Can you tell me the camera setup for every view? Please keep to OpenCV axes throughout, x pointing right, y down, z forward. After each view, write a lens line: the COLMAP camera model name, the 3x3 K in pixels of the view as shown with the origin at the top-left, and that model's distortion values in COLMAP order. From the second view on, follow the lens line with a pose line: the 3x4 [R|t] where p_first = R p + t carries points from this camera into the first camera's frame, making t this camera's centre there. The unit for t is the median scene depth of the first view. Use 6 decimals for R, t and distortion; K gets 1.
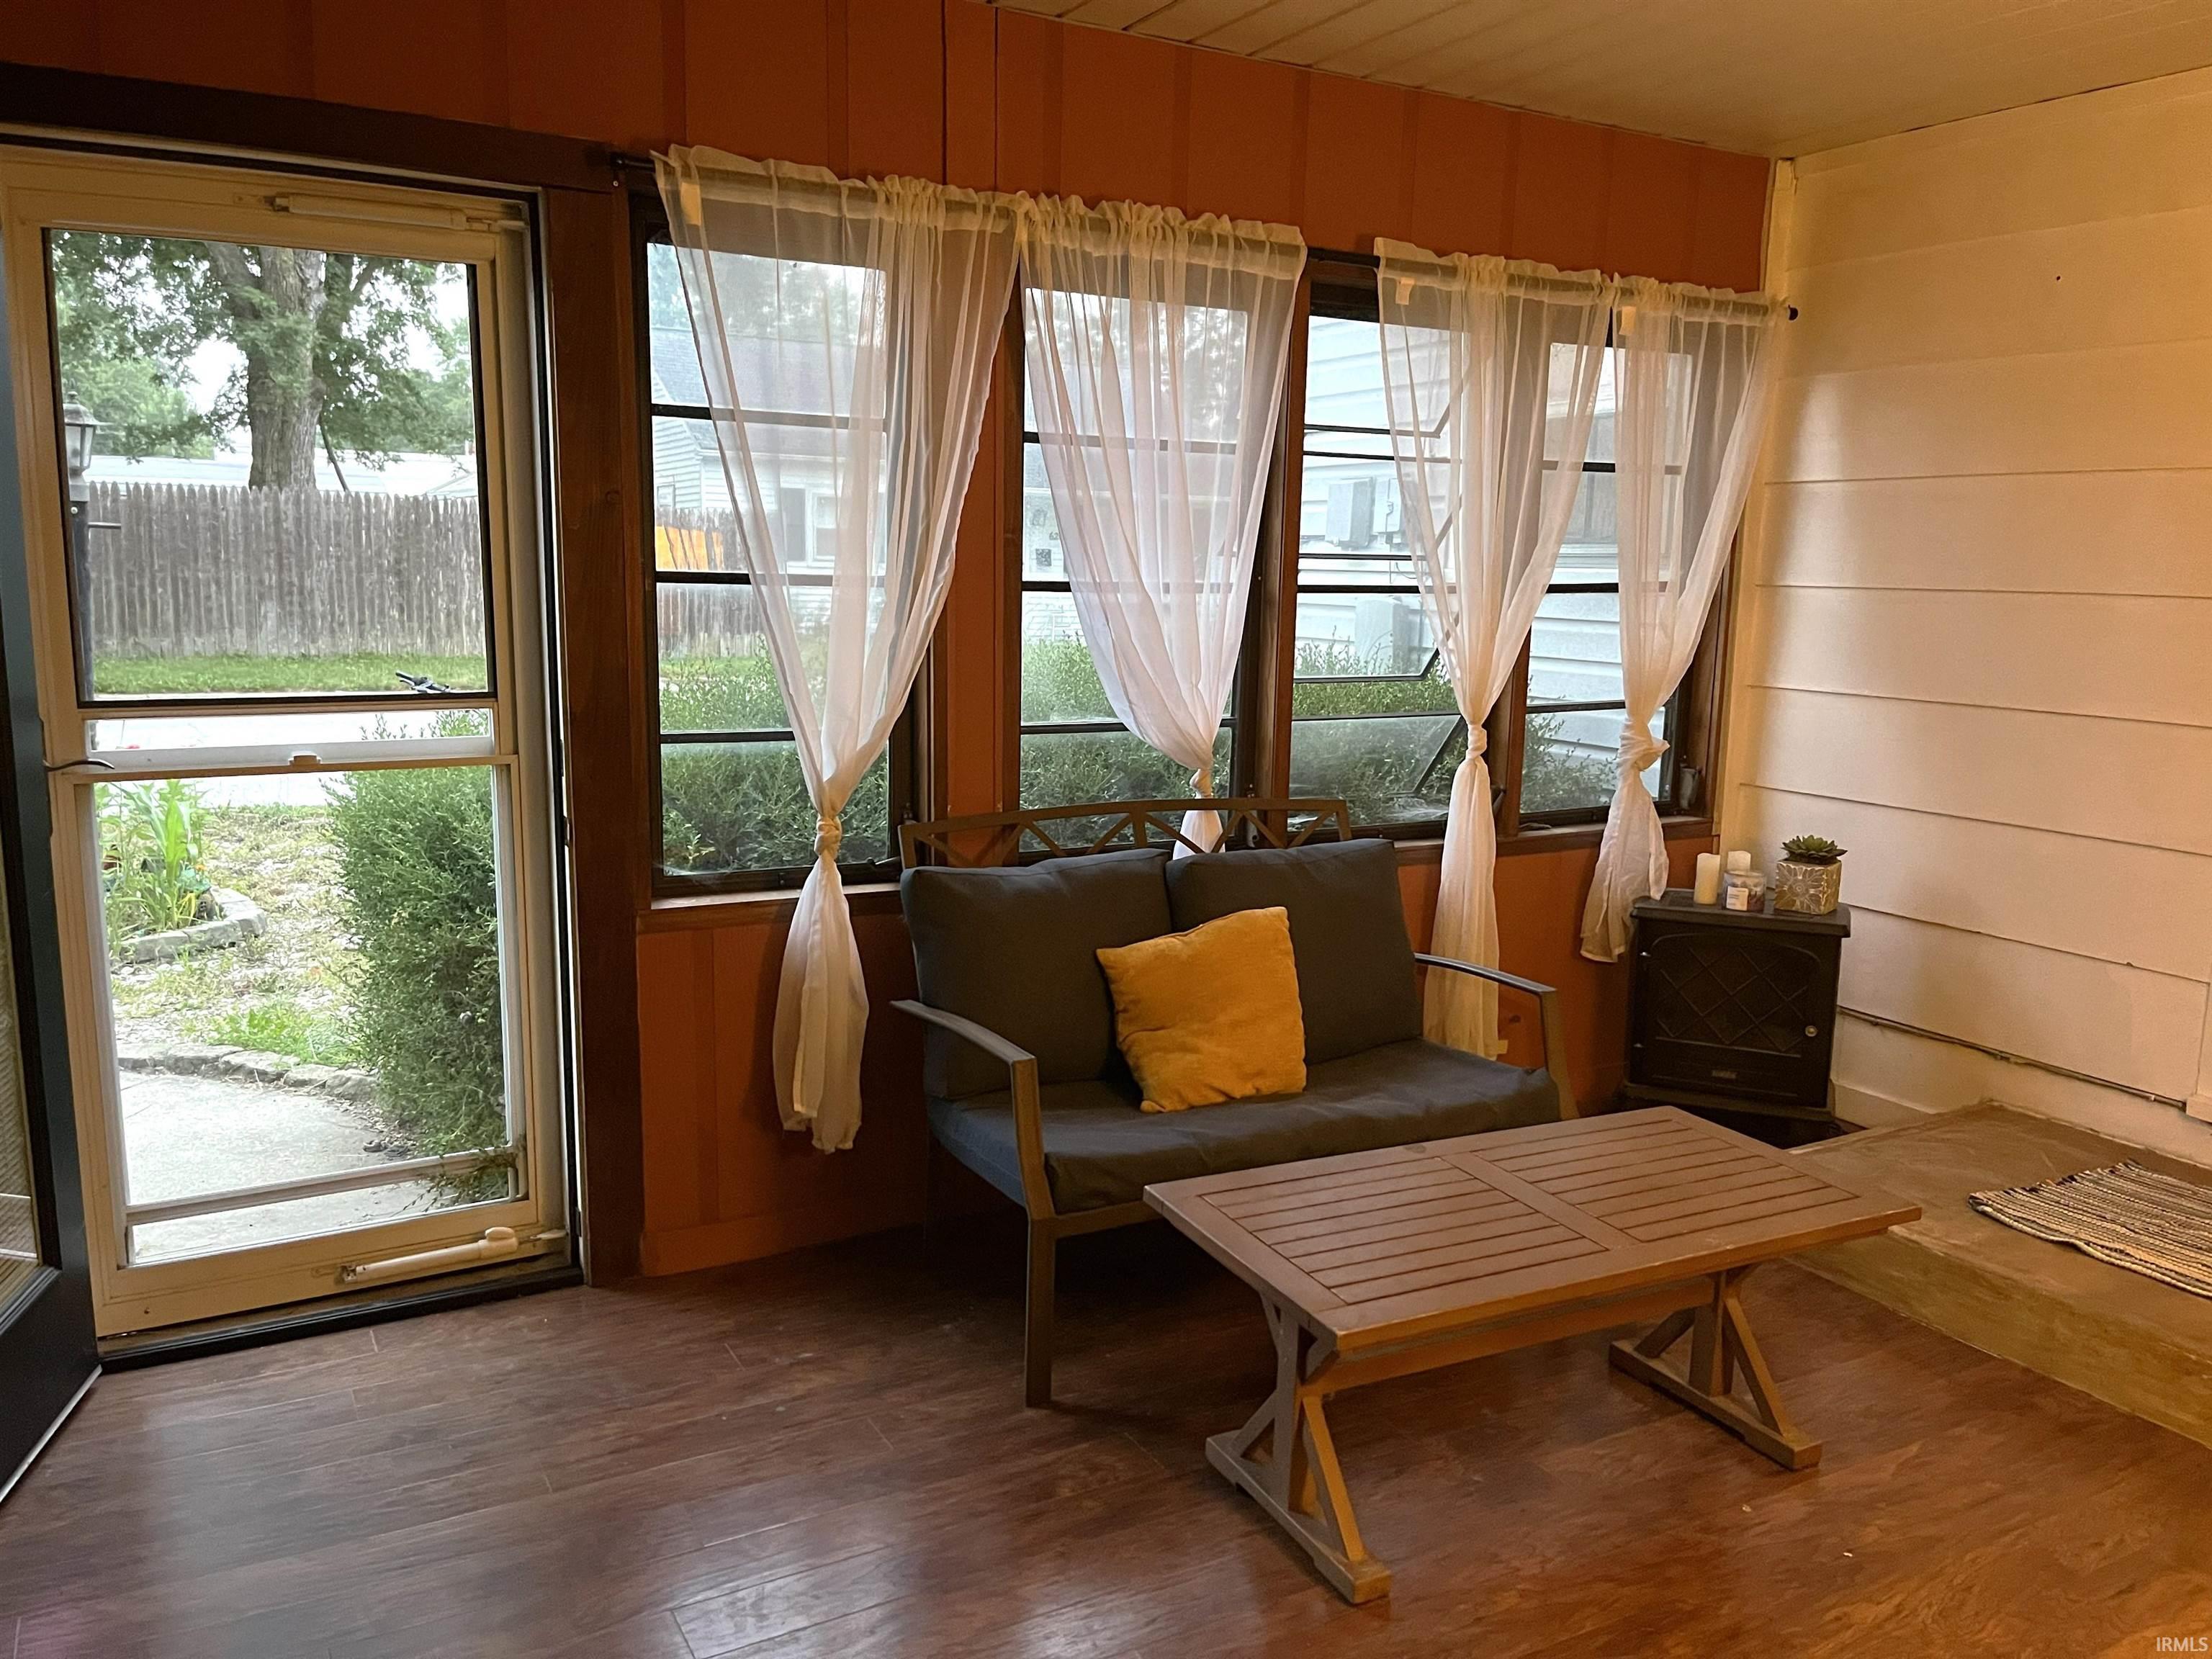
lens RADIAL K [[1693.2, 0, 1116.9], [0, 1693.2, 827.0], [0, 0, 1]] dist [0.063380, -0.089446]
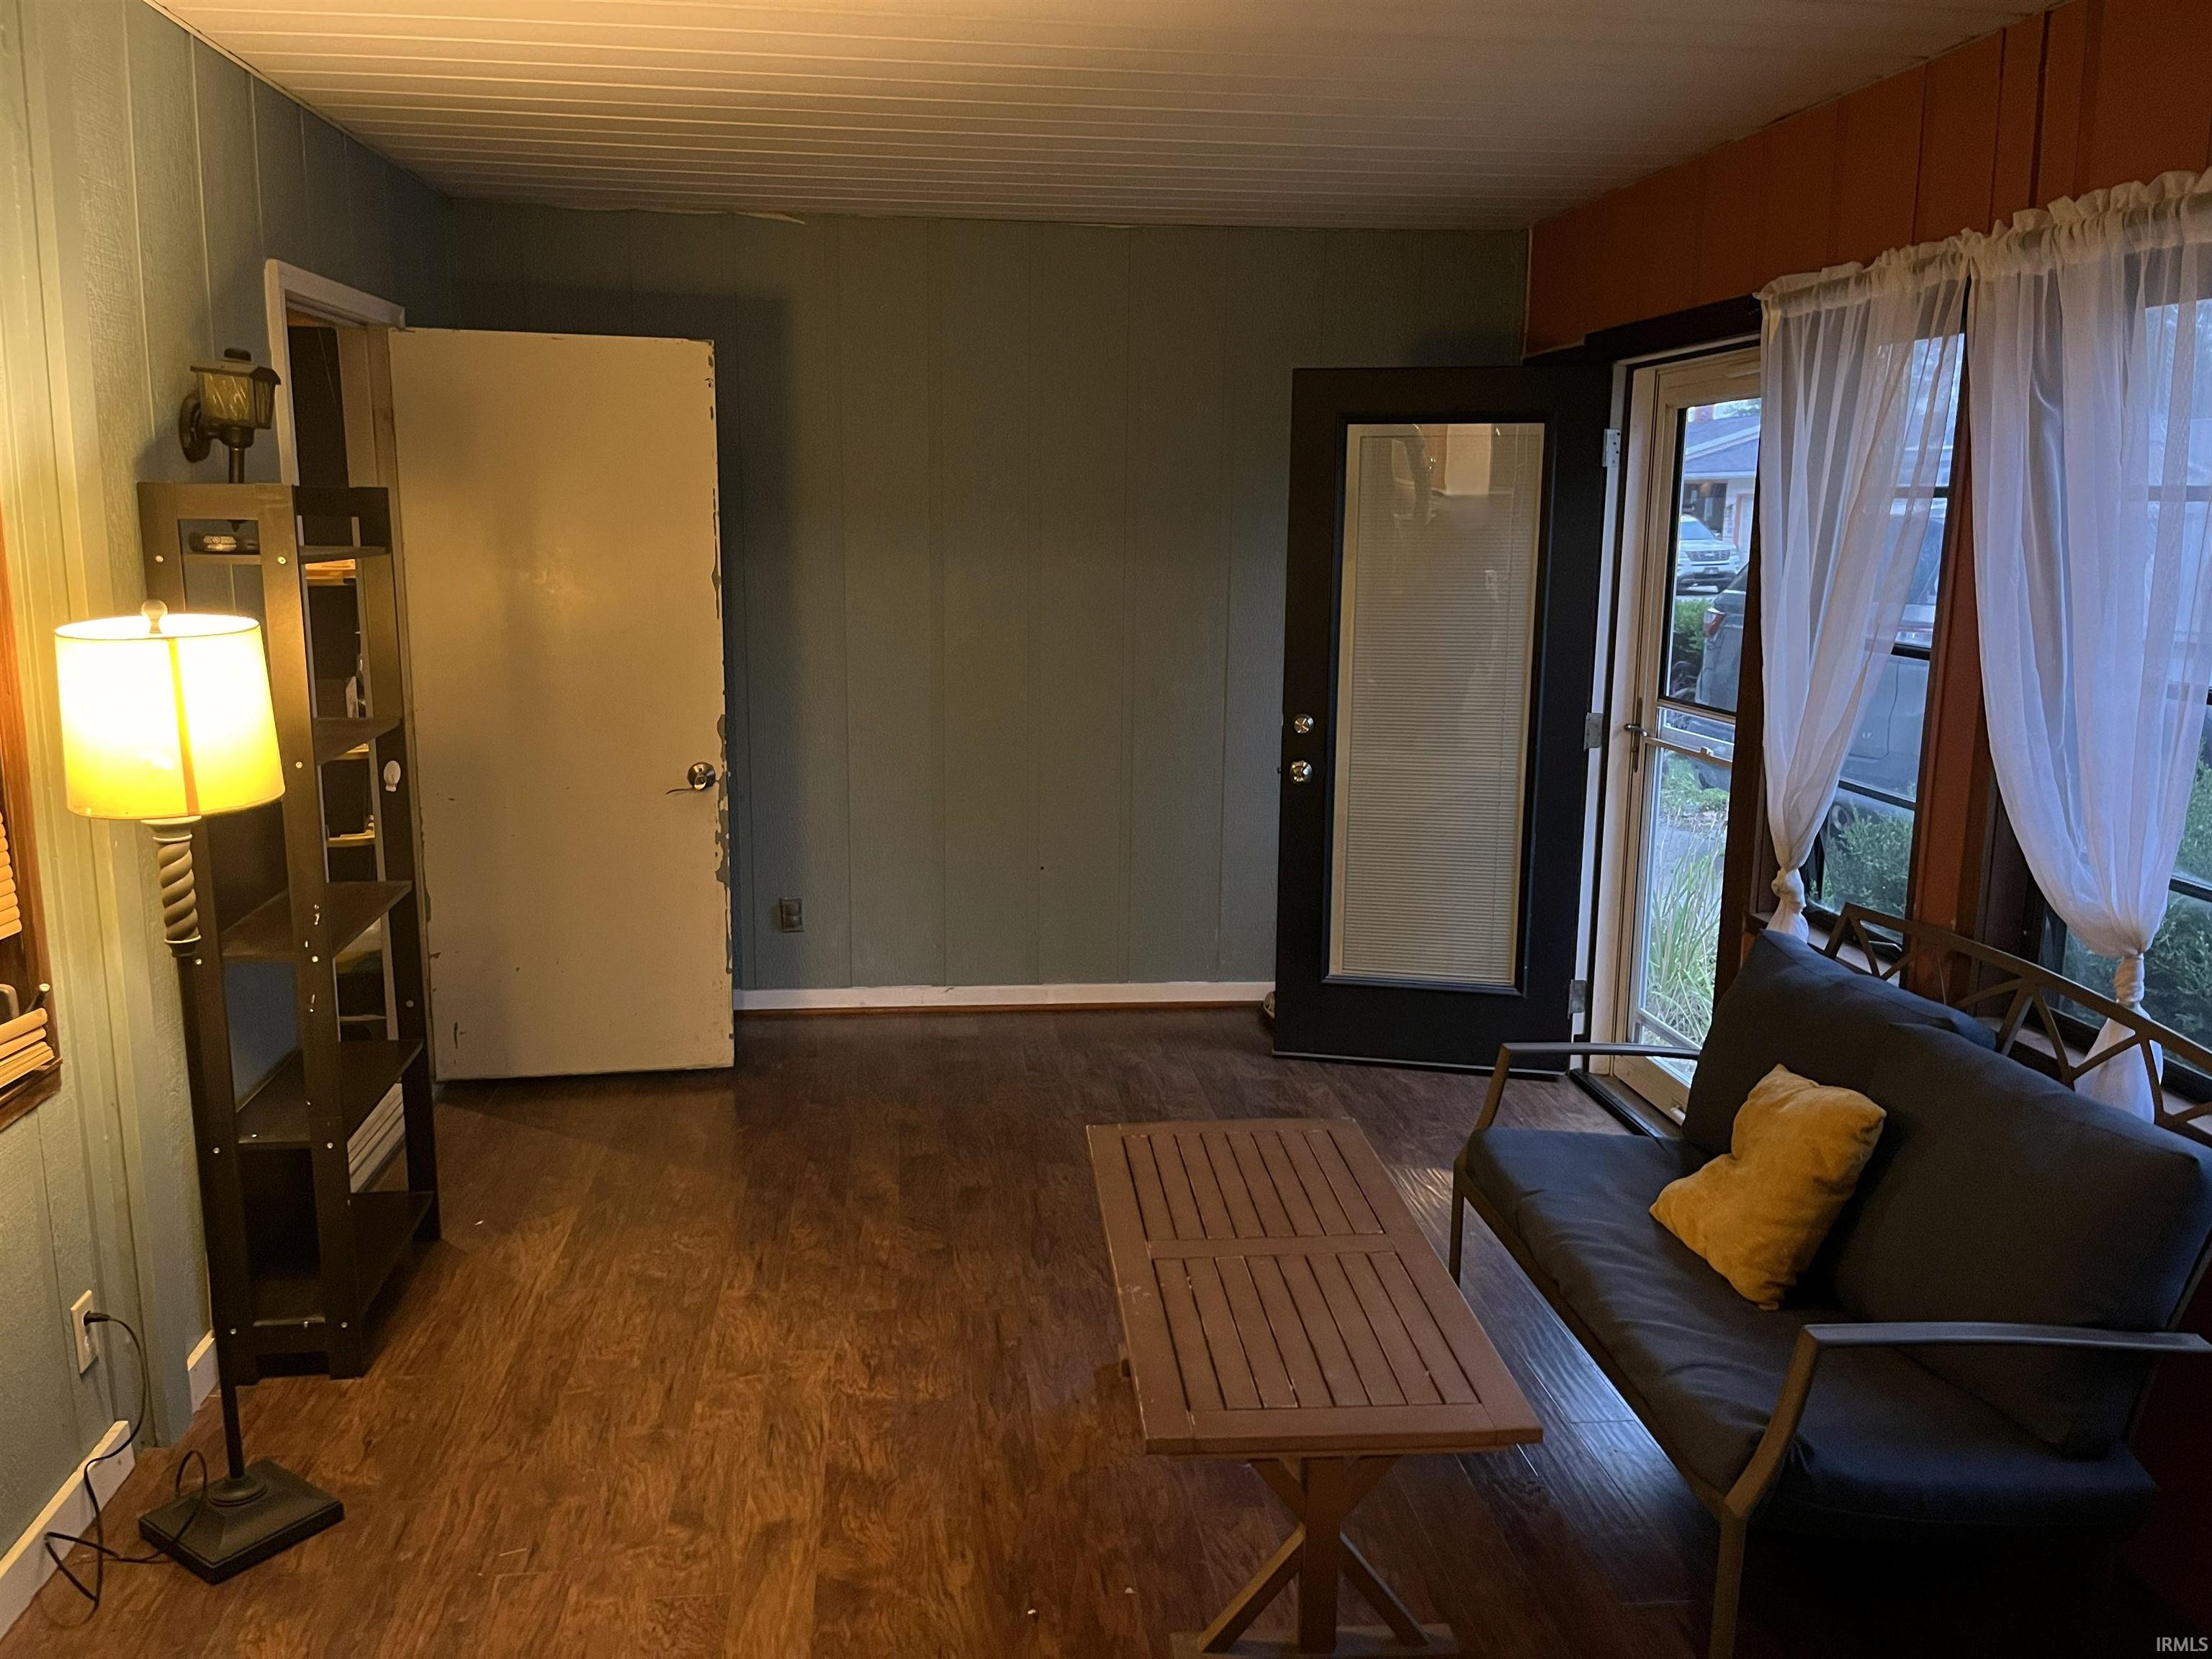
lens RADIAL K [[1693.2, 0, 1116.9], [0, 1693.2, 827.0], [0, 0, 1]] dist [0.063380, -0.089446]
pose [[-0.375434, 0.156593, -0.913525, 1.034870], [-0.168580, 0.957647, 0.233438, -0.223896], [0.911389, 0.241642, -0.333135, 1.036882]]
